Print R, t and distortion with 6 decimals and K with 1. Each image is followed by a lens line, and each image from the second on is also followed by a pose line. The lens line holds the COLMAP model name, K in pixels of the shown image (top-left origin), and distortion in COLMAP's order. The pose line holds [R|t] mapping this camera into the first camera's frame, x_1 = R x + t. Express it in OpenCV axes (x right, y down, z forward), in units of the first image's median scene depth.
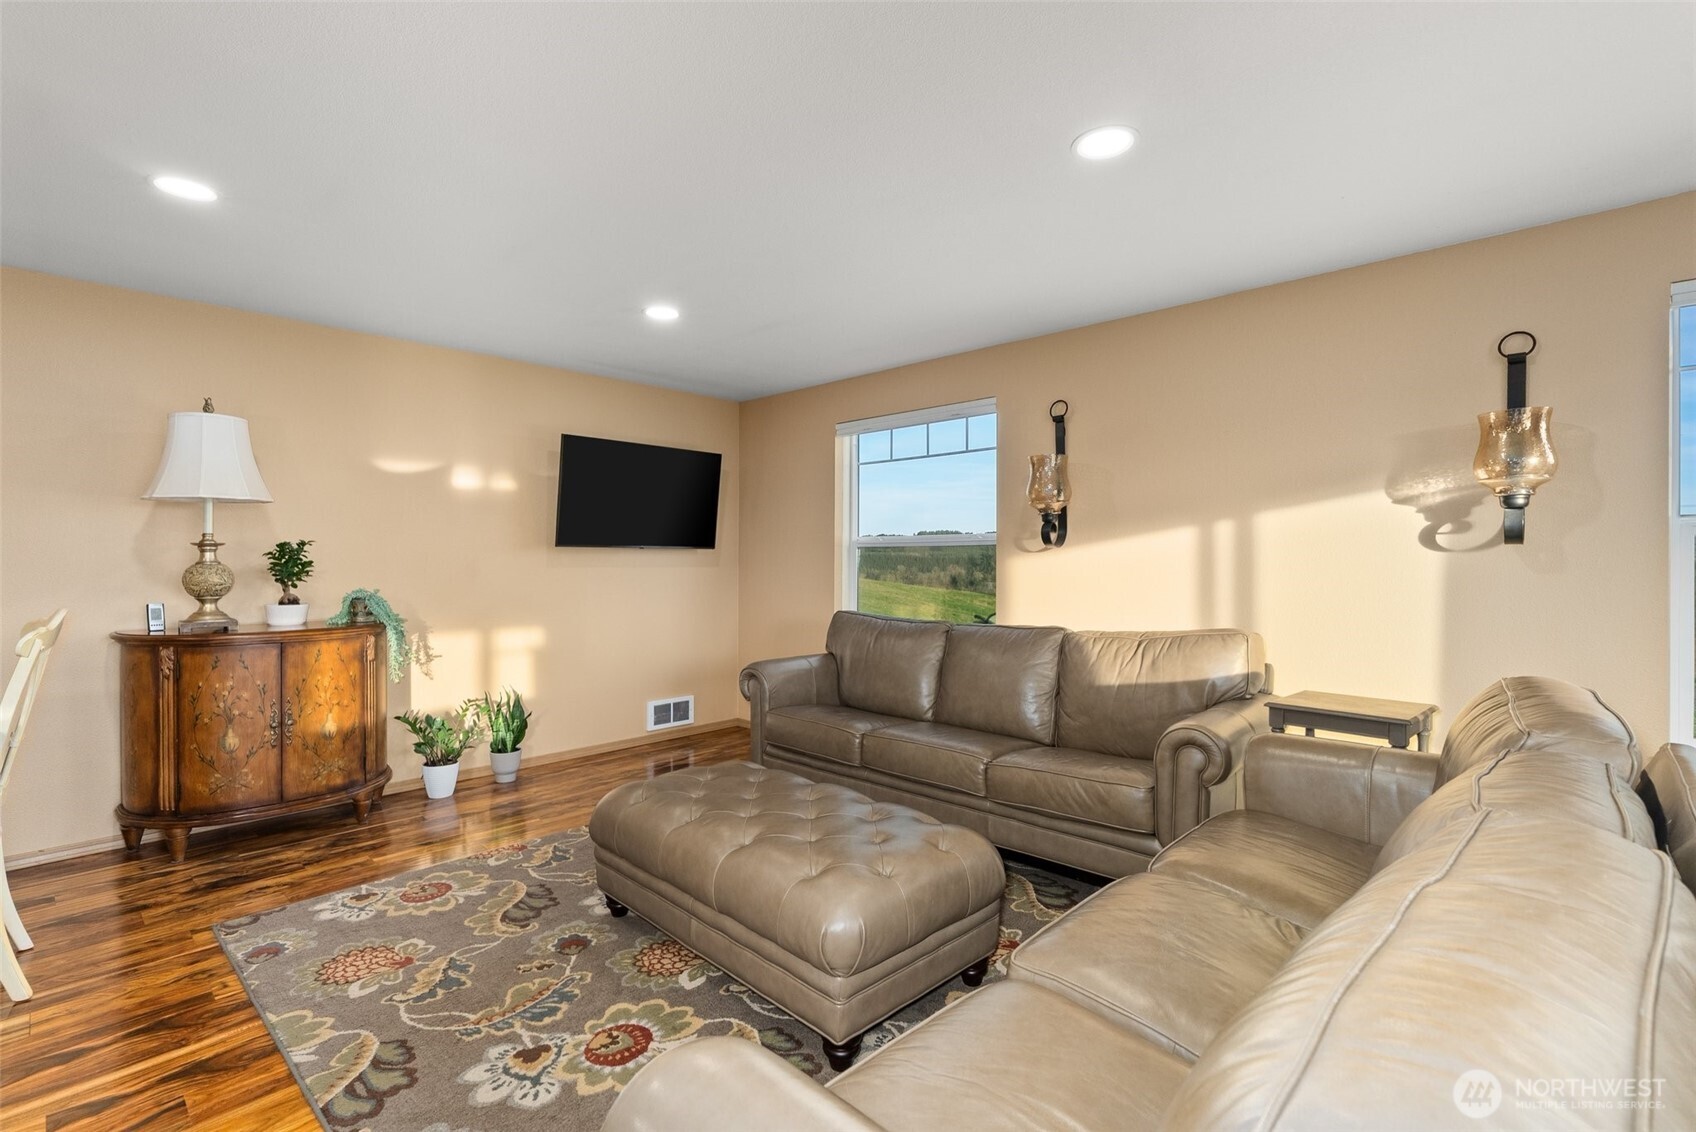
lens RADIAL K [[763.0, 0, 852.8], [0, 763.0, 570.8], [0, 0, 1]] dist [-0.008357, 0.001142]
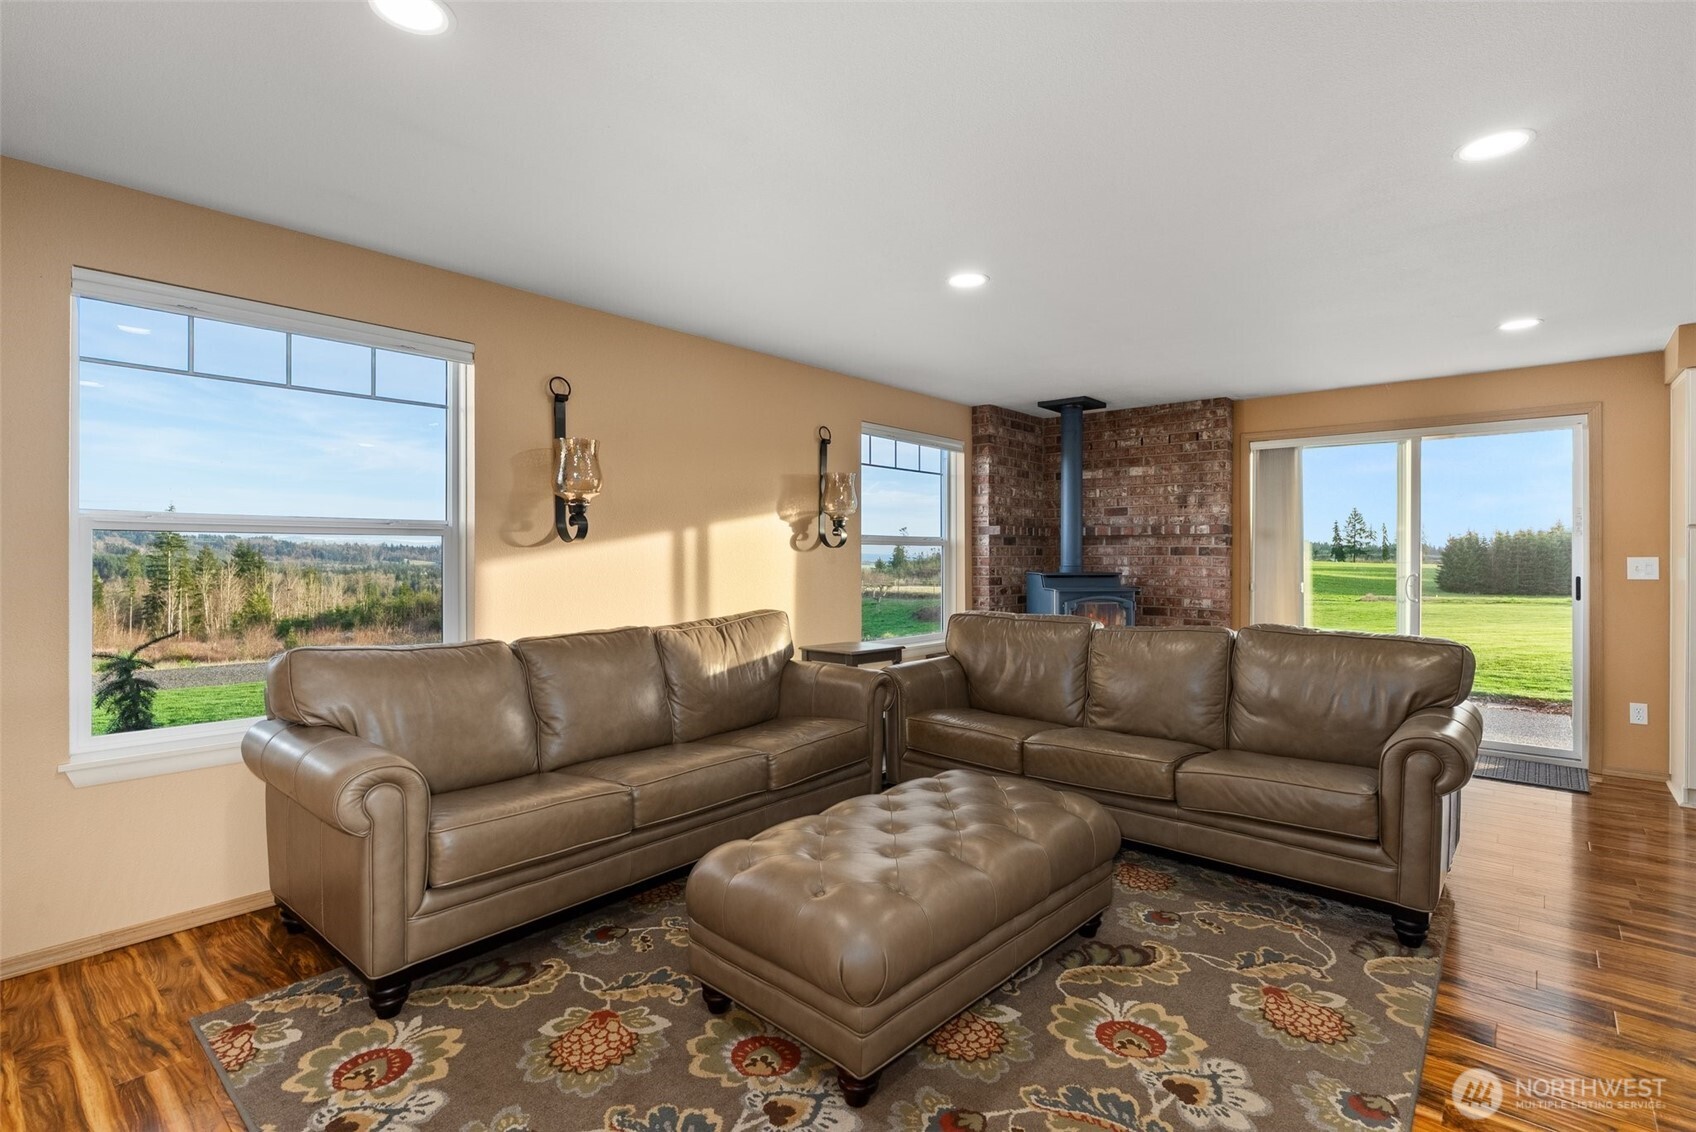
lens RADIAL K [[797.9, 0, 851.1], [0, 797.9, 558.5], [0, 0, 1]] dist [0.004040, -0.000180]
pose [[-0.036033, -0.003825, 0.999343, -0.788193], [0.011231, 0.999928, 0.004232, -0.014240], [-0.999287, 0.011376, -0.035987, 0.816234]]
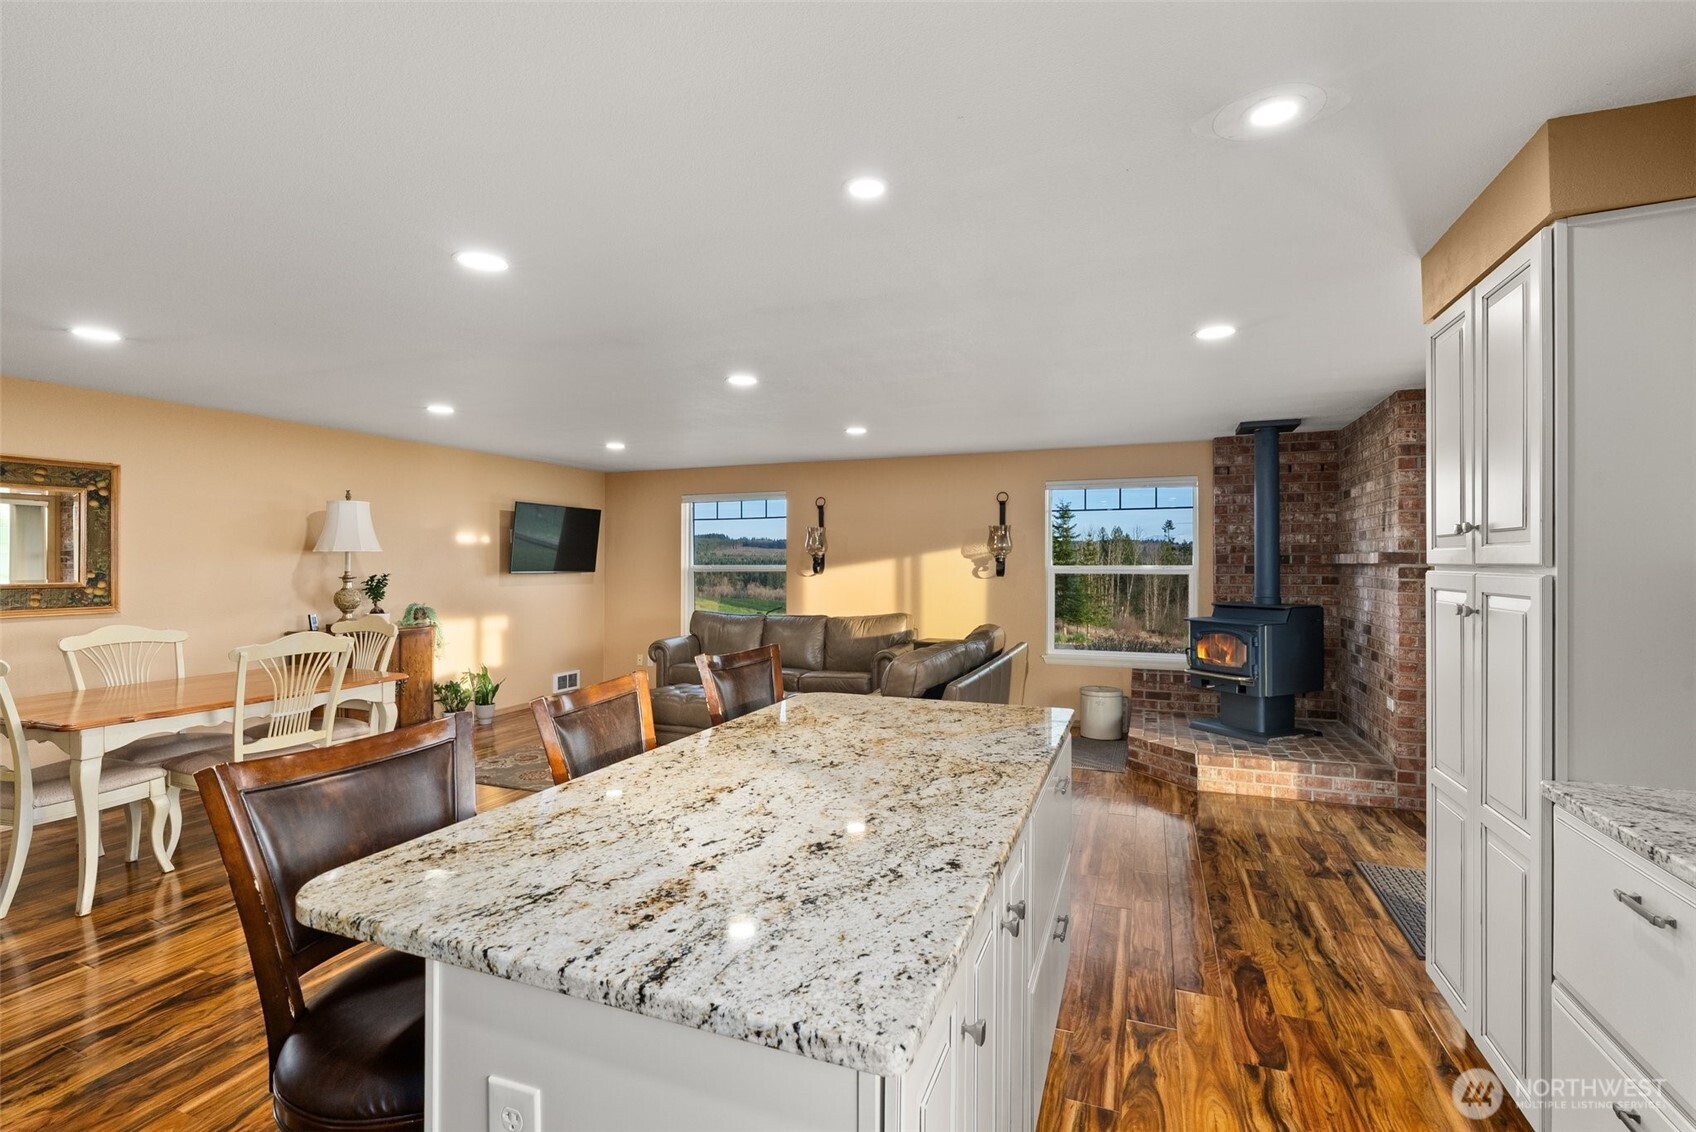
lens RADIAL K [[763.0, 0, 844.9], [0, 763.0, 564.5], [0, 0, 1]] dist [-0.008357, 0.001142]
pose [[0.933097, -0.001356, 0.359621, -0.424961], [0.005324, 0.999935, -0.010046, -0.041509], [-0.359584, 0.011289, 0.933044, -0.951838]]
